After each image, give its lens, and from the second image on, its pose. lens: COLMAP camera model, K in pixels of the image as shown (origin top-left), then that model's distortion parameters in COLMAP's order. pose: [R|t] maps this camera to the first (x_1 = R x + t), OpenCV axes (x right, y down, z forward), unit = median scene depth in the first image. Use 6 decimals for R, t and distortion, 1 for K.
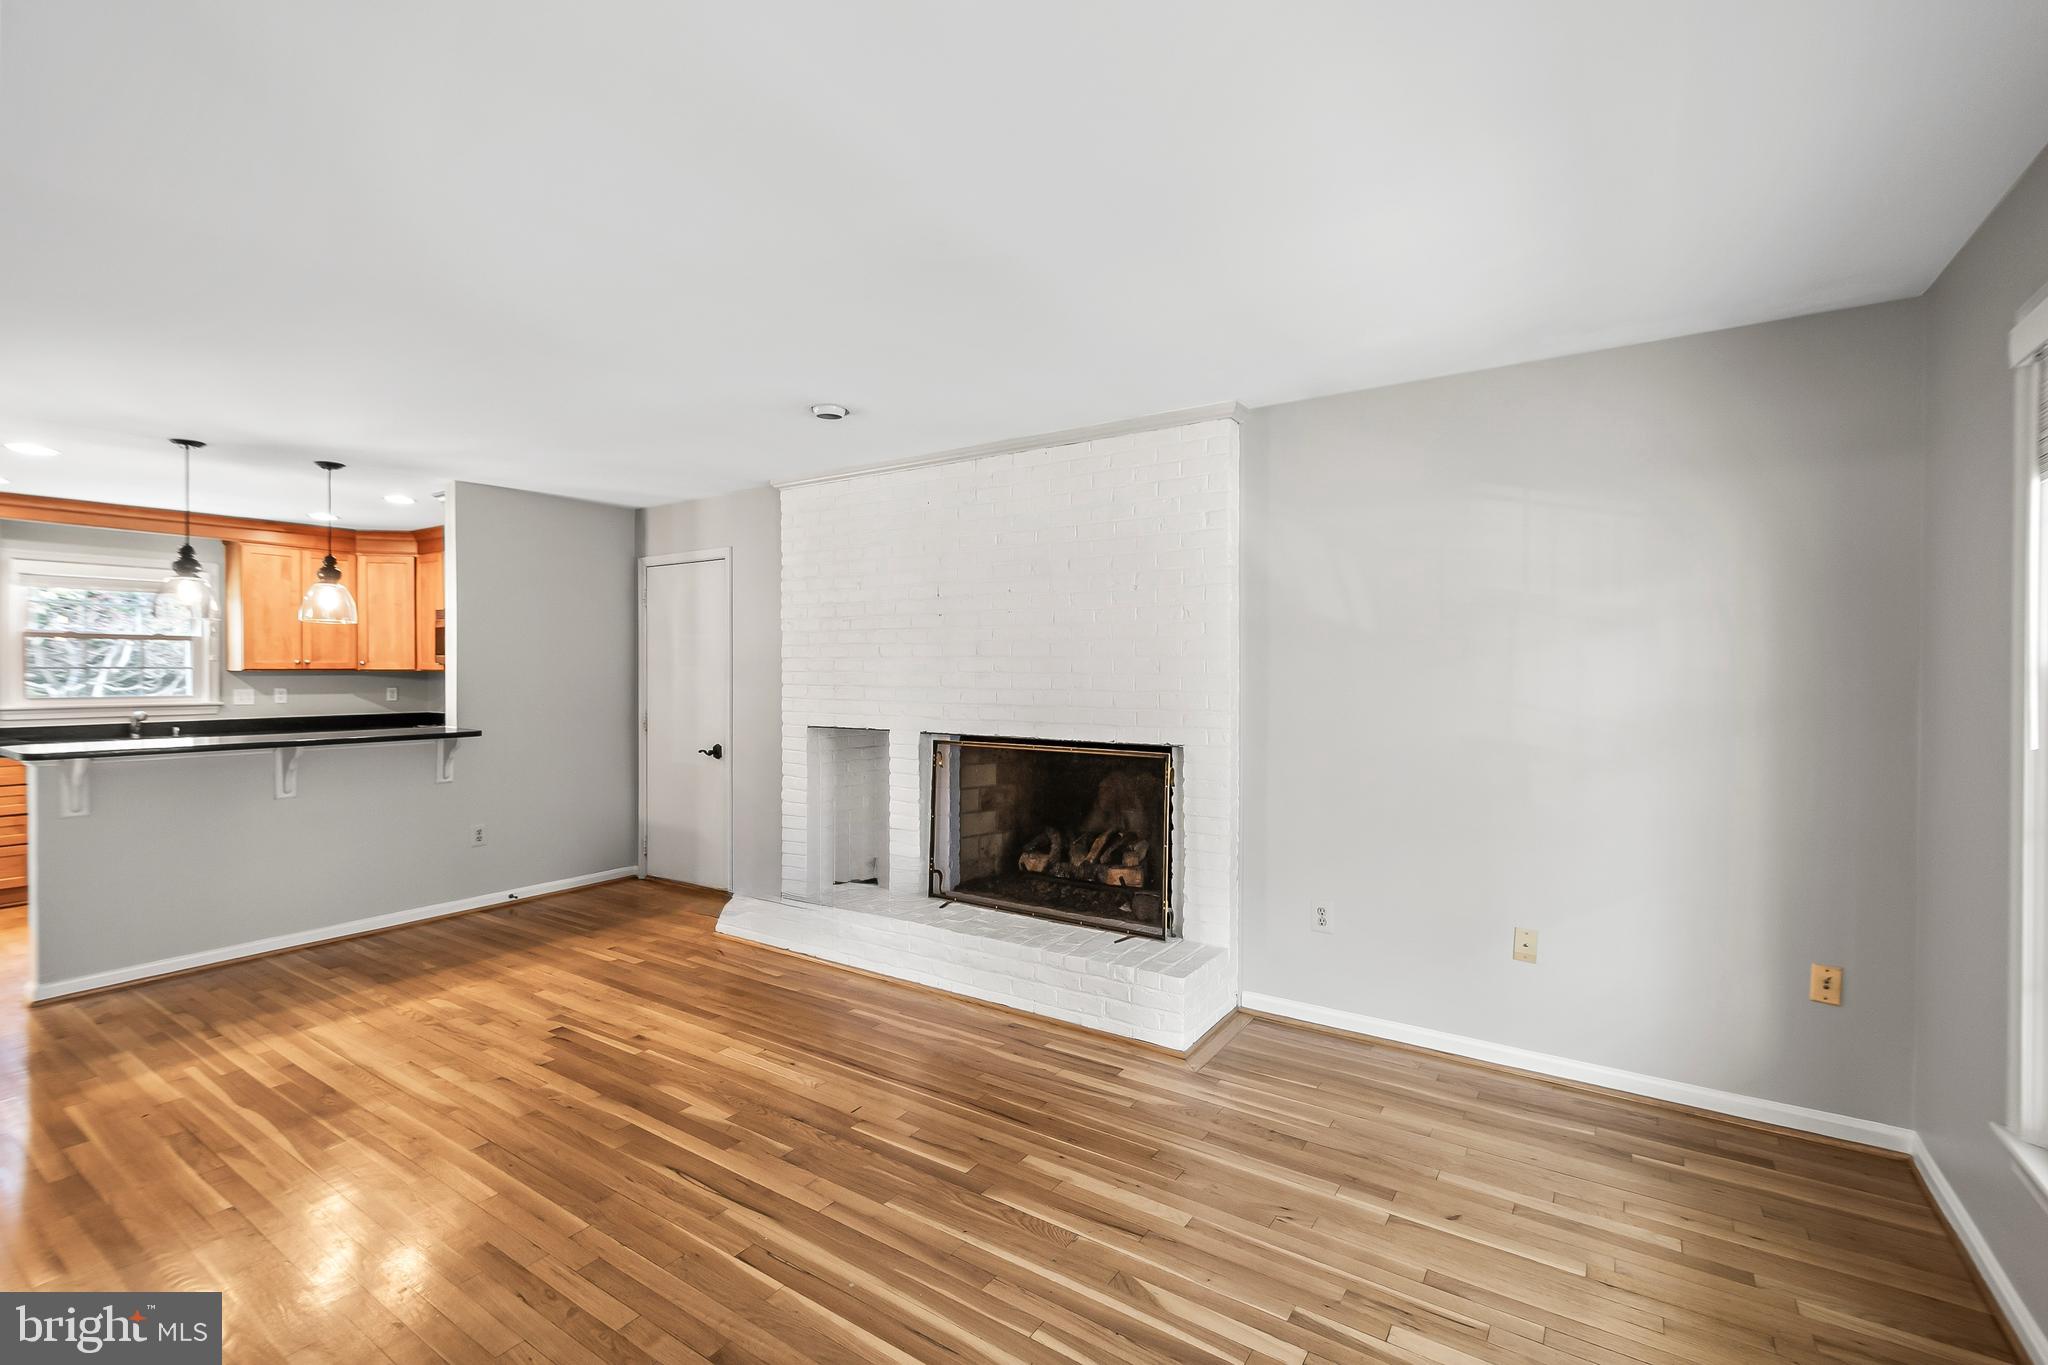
lens RADIAL K [[899.4, 0, 1038.5], [0, 899.4, 678.7], [0, 0, 1]] dist [0.008402, -0.000713]
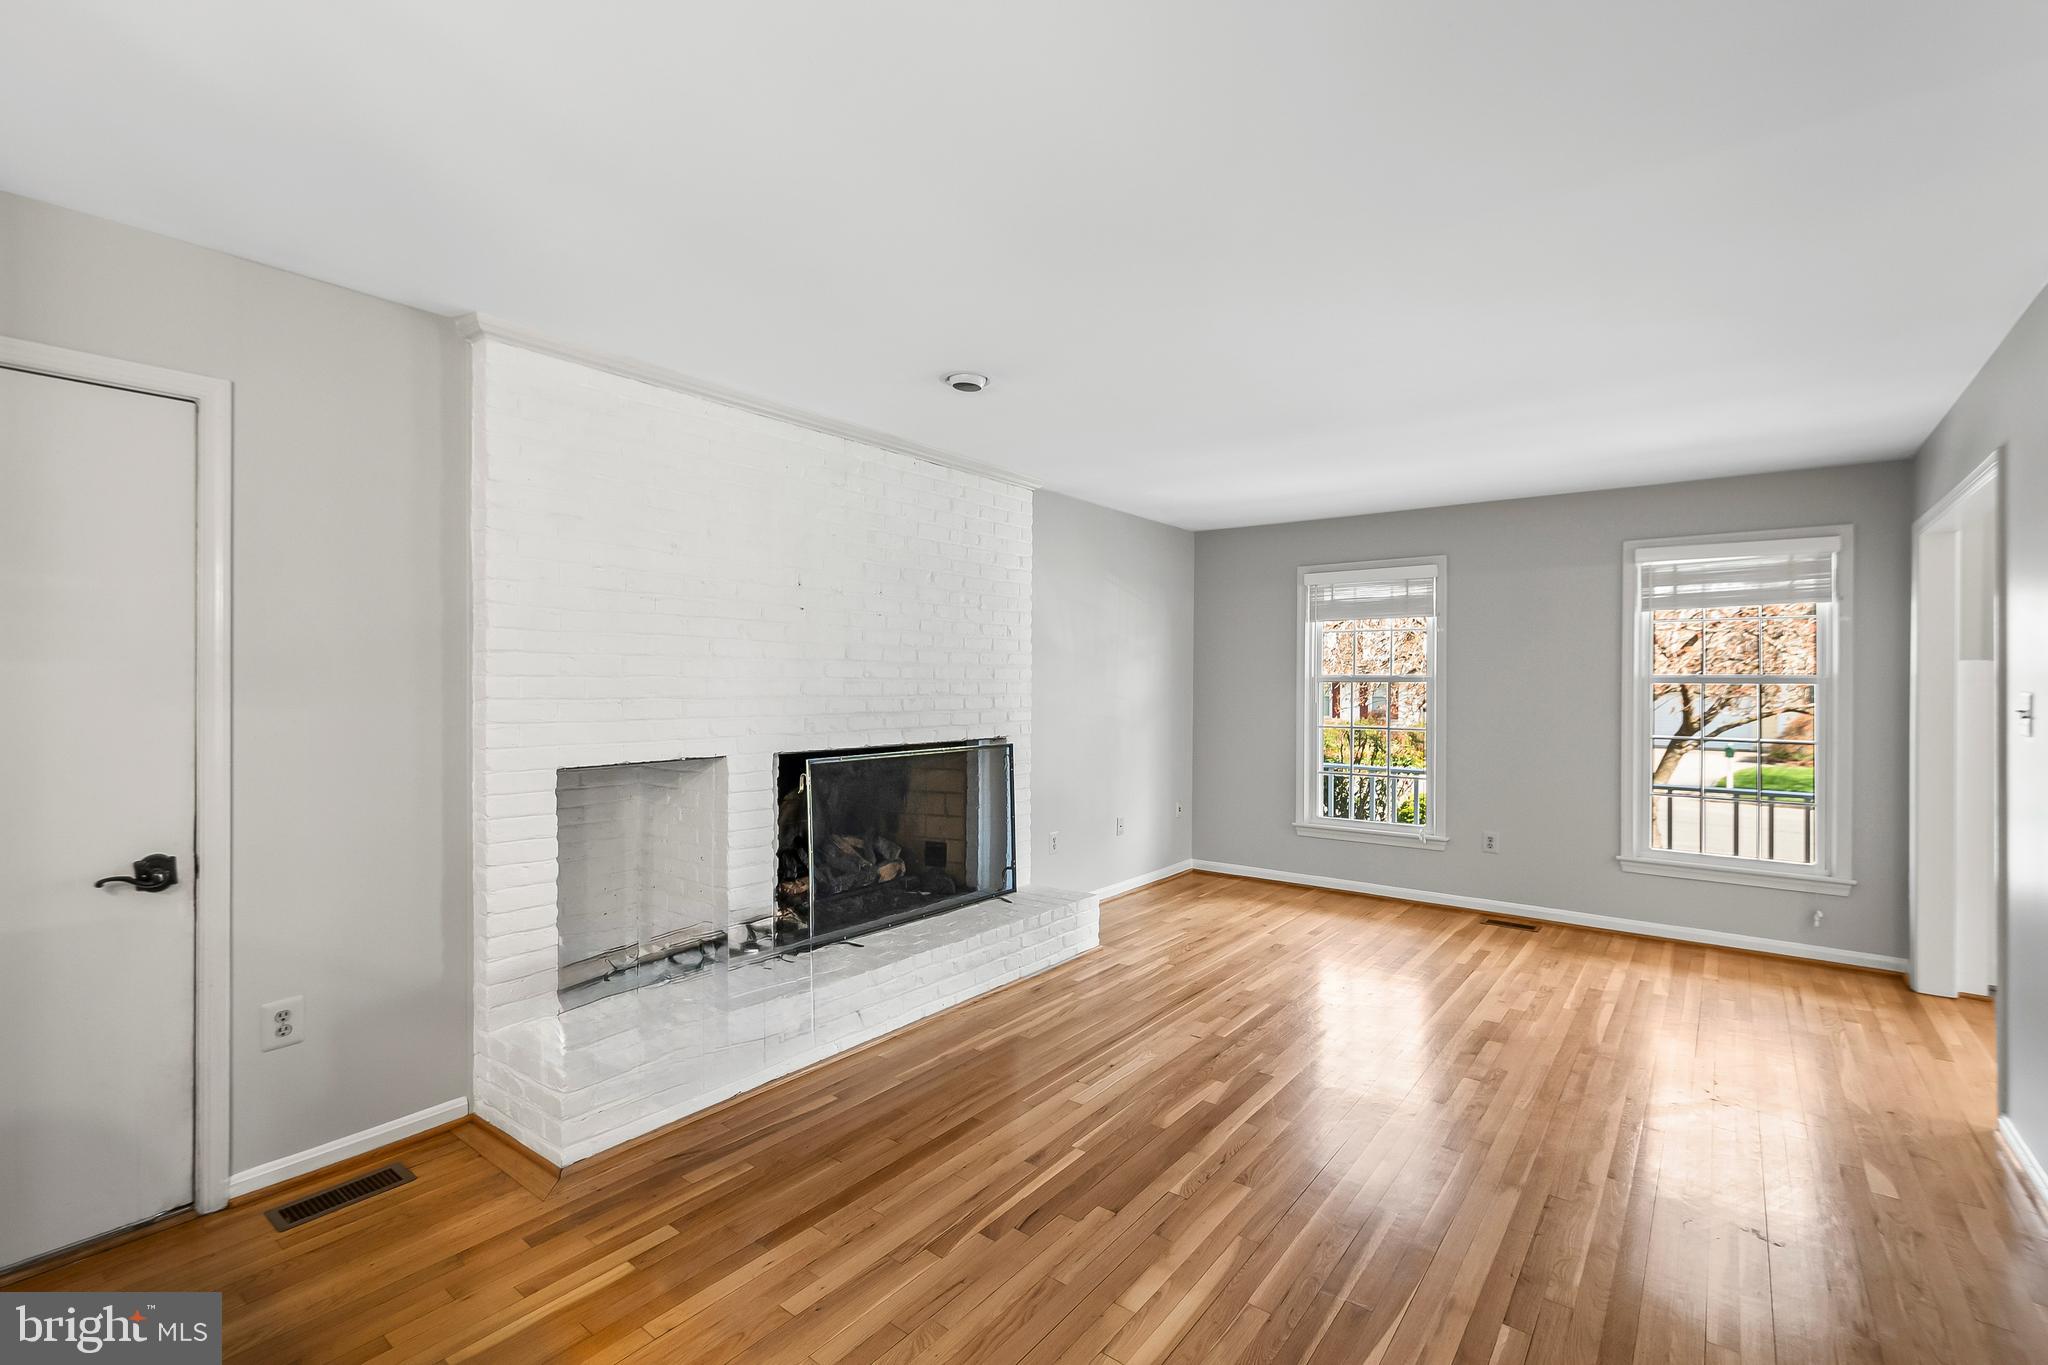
lens RADIAL K [[899.4, 0, 1054.3], [0, 899.4, 682.5], [0, 0, 1]] dist [0.008402, -0.000713]
pose [[0.055281, -0.002831, 0.998467, -1.000162], [0.005122, 0.999984, 0.002552, -0.004116], [-0.998458, 0.004973, 0.055295, 0.784161]]
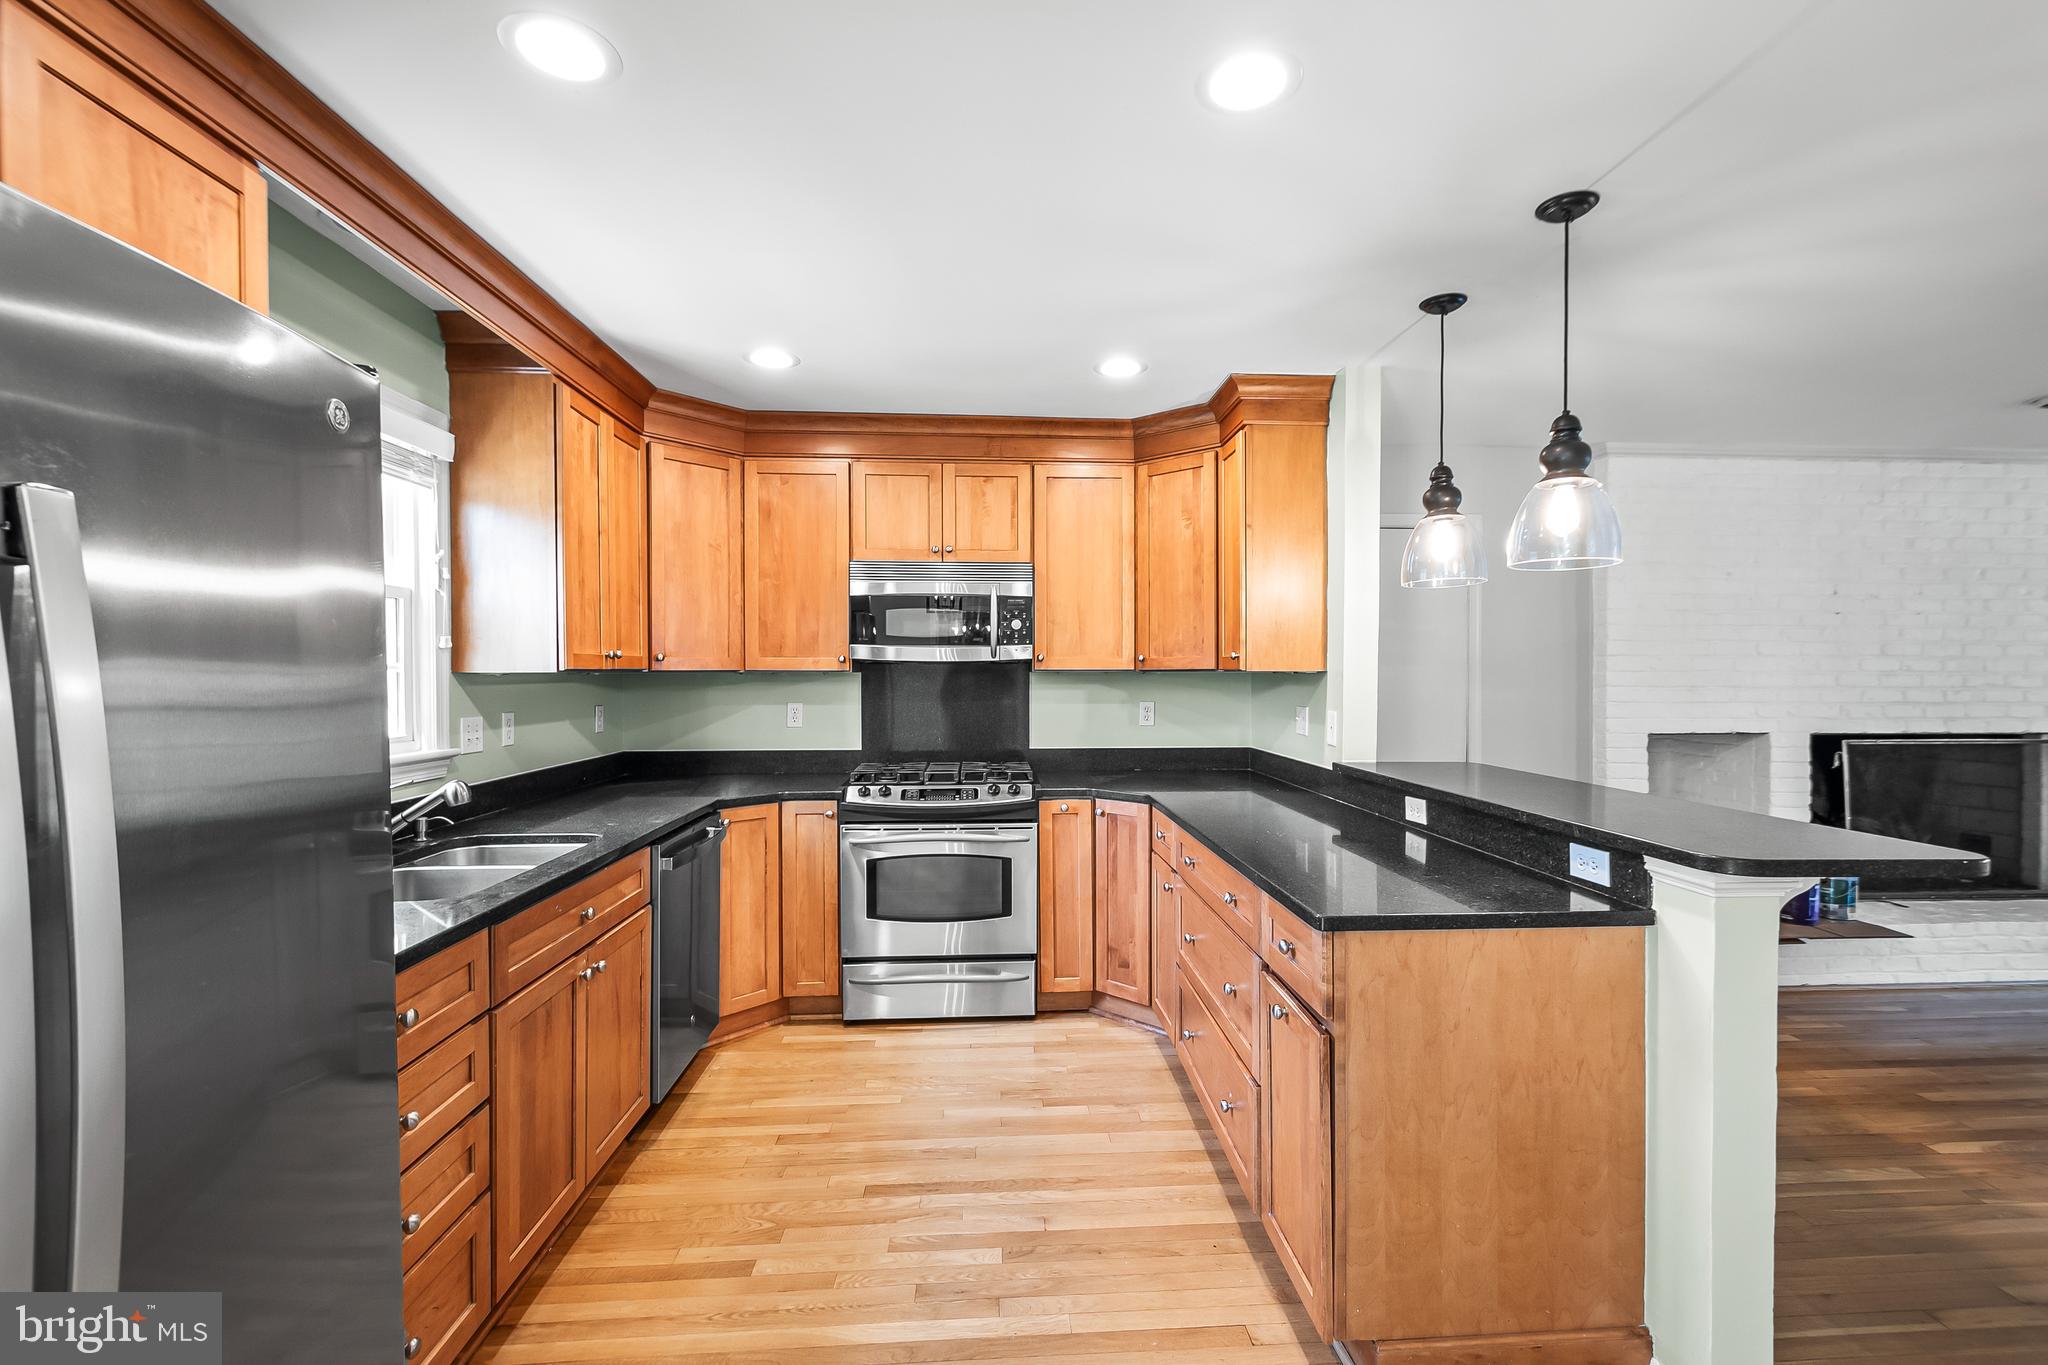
lens RADIAL K [[899.4, 0, 1052.5], [0, 899.4, 682.4], [0, 0, 1]] dist [0.008402, -0.000713]
pose [[0.788714, -0.008733, 0.614698, -1.512916], [0.008160, 0.999960, 0.003737, -0.006279], [-0.614706, 0.002069, 0.788754, 0.810930]]
